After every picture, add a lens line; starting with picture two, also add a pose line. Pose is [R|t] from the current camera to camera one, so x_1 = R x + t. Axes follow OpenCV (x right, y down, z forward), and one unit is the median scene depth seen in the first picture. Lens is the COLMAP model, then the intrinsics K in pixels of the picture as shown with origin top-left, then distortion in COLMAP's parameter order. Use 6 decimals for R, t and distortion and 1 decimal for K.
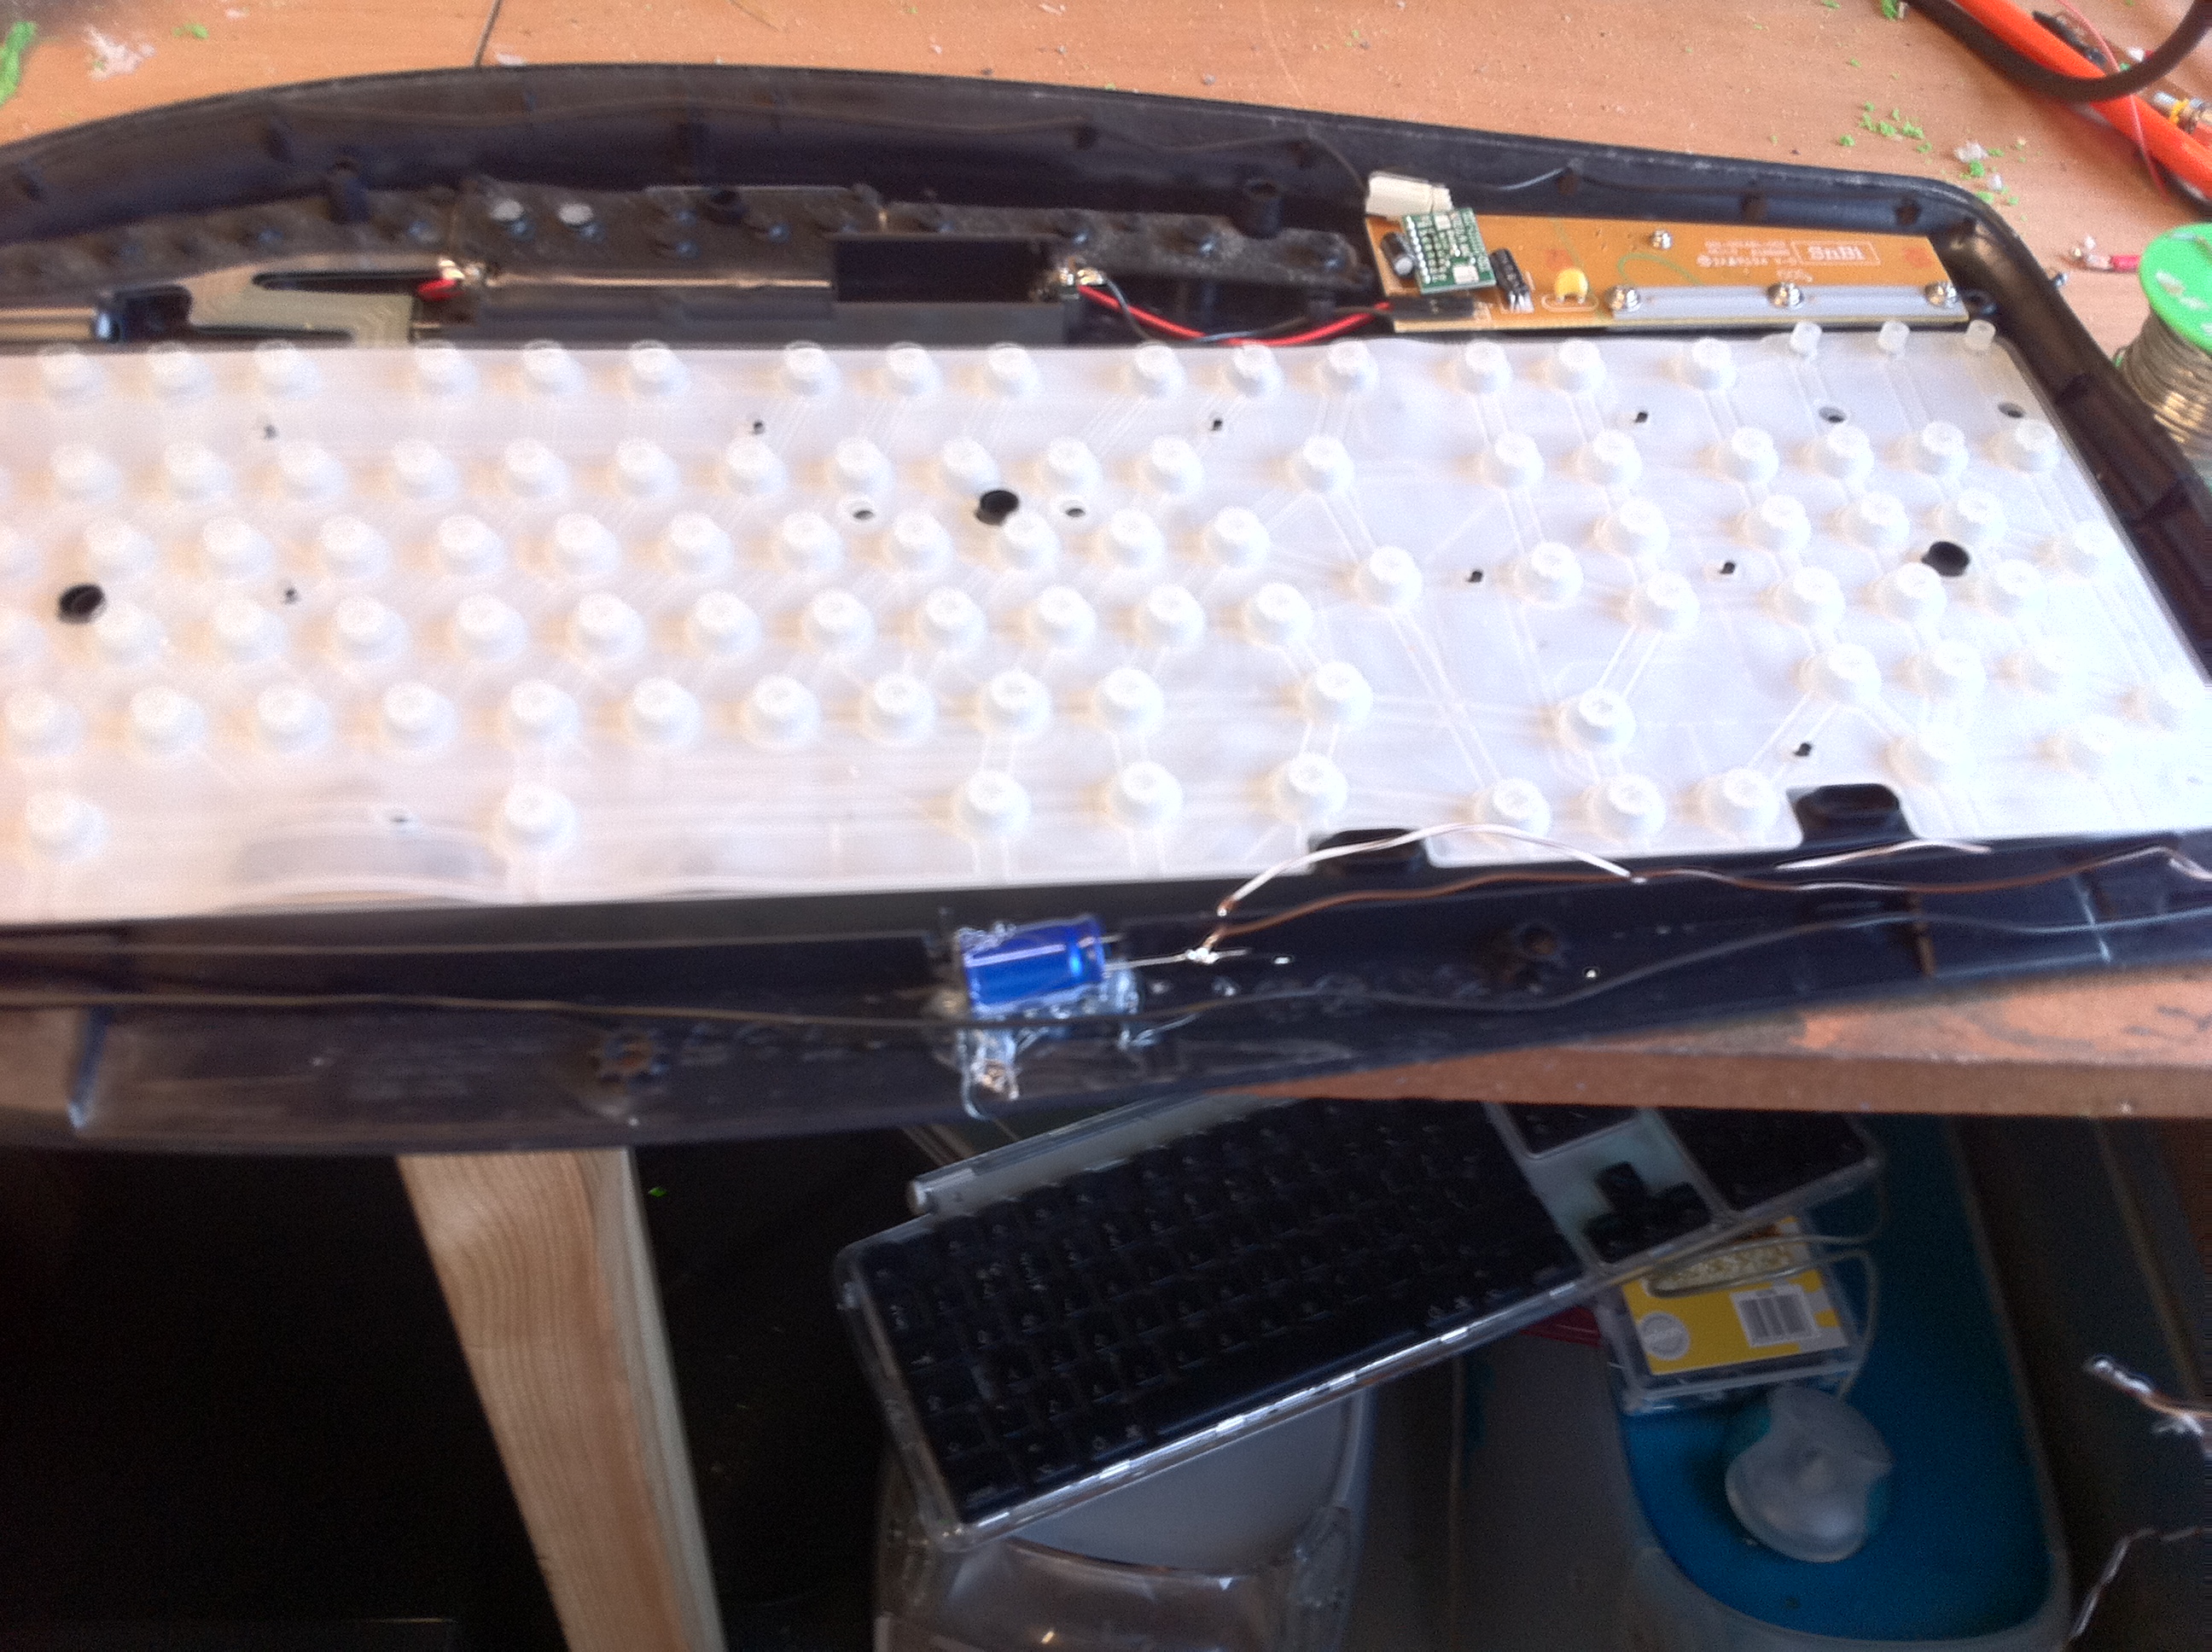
lens RADIAL K [[1882.4, 0, 1105.7], [0, 1882.4, 821.4], [0, 0, 1]] dist [0.006864, -0.009821]
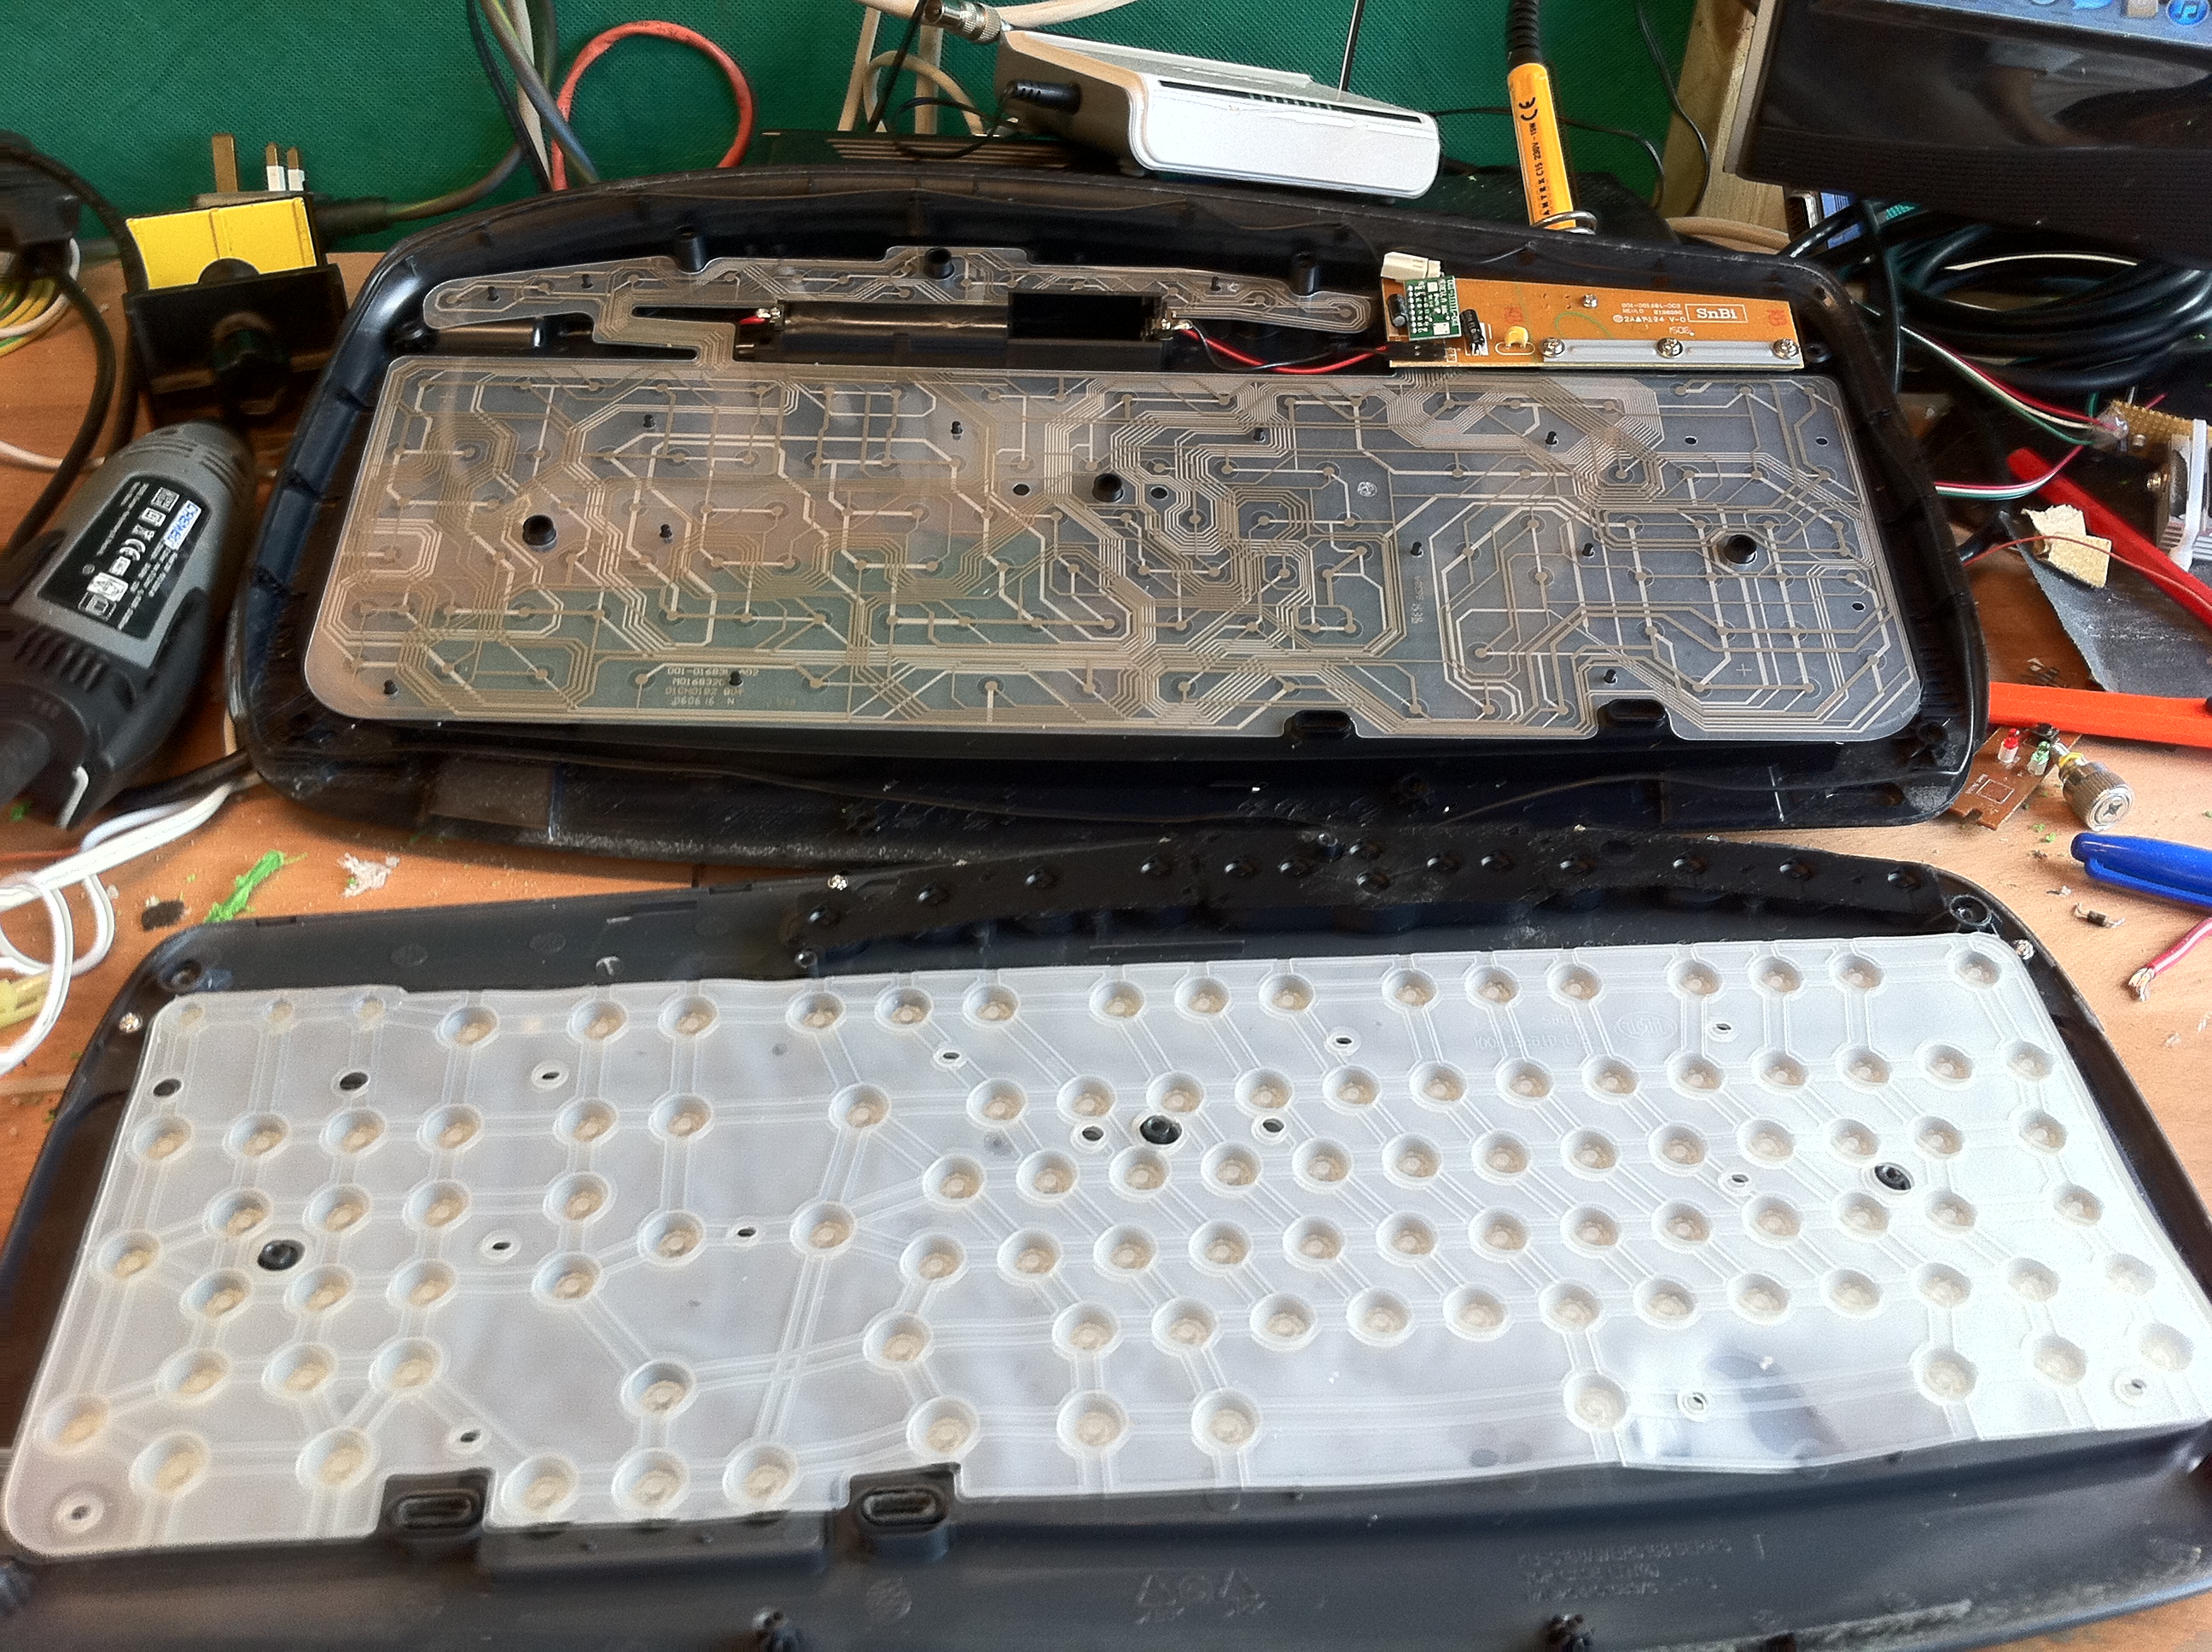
lens RADIAL K [[1882.4, 0, 1107.3], [0, 1882.4, 824.5], [0, 0, 1]] dist [0.006864, -0.009821]
pose [[0.994535, 0.055513, -0.088420, 0.083619], [-0.047243, 0.994542, 0.093028, -0.033176], [0.093101, -0.088342, 0.991730, -0.490816]]
